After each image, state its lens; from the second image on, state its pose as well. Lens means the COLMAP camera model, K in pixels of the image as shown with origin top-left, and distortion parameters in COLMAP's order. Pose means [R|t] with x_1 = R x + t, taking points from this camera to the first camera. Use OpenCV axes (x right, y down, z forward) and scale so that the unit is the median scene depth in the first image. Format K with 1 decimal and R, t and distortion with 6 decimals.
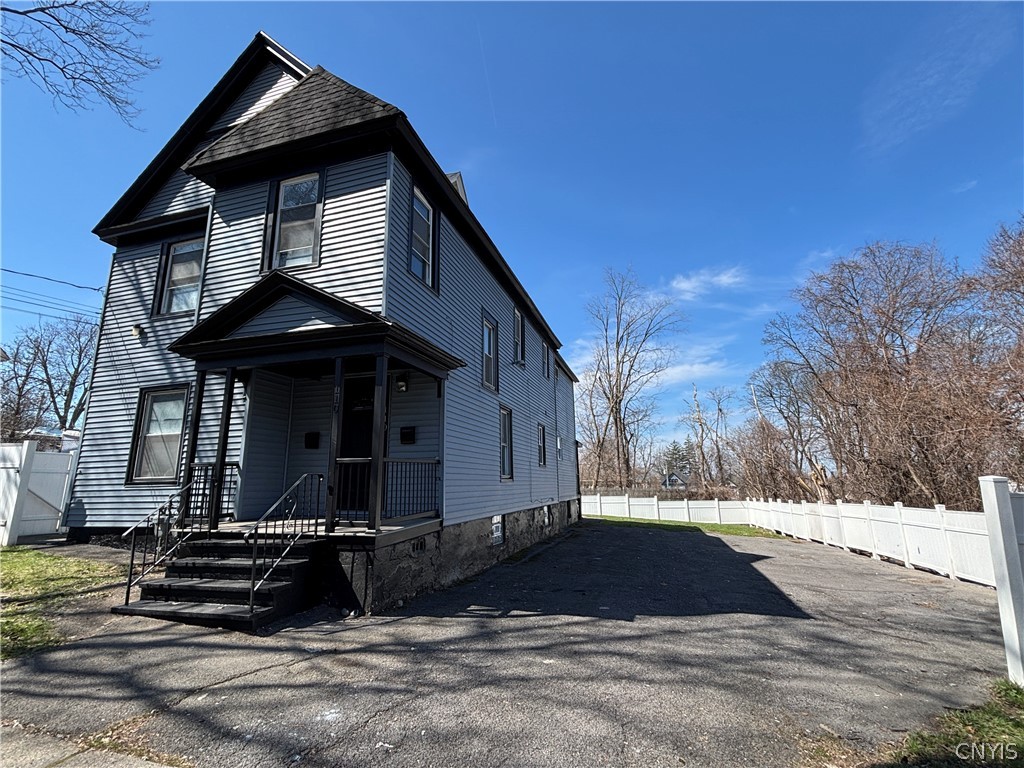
lens RADIAL K [[471.2, 0, 512.0], [0, 471.2, 384.0], [0, 0, 1]] dist [0.000592, 0.001357]
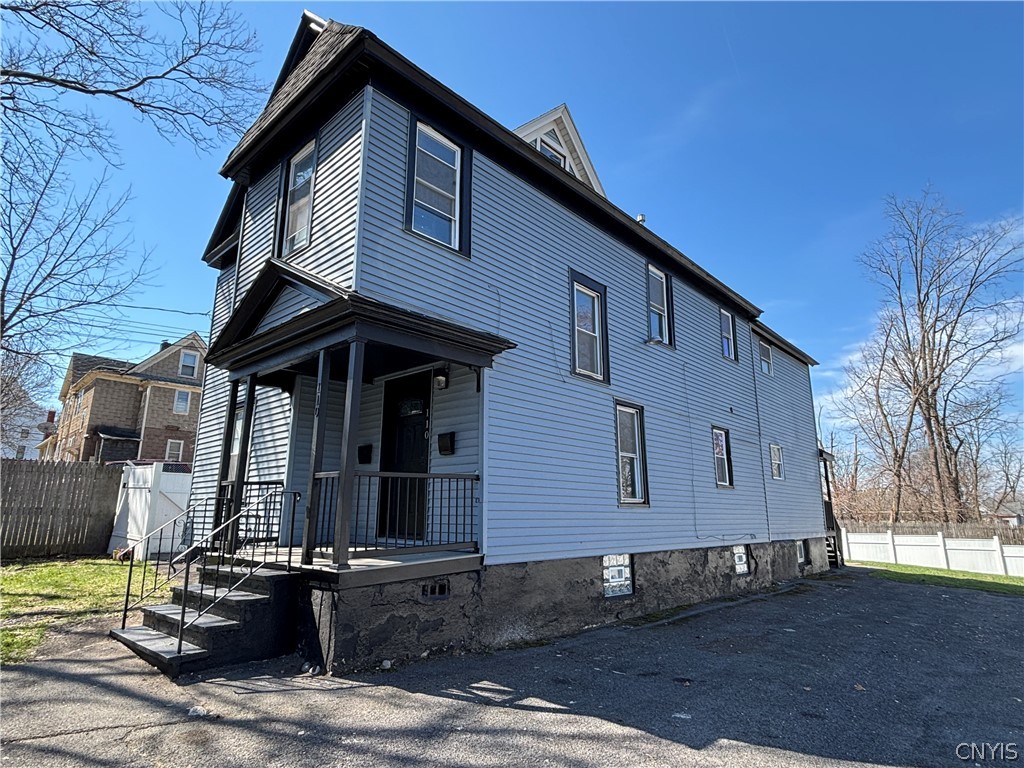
lens RADIAL K [[566.7, 0, 512.3], [0, 566.7, 381.6], [0, 0, 1]] dist [0.000189, 0.003456]
pose [[0.898643, -0.084281, -0.430508, 0.268837], [0.075948, 0.996442, -0.036542, 0.046921], [0.432056, 0.000142, 0.901847, 0.198301]]
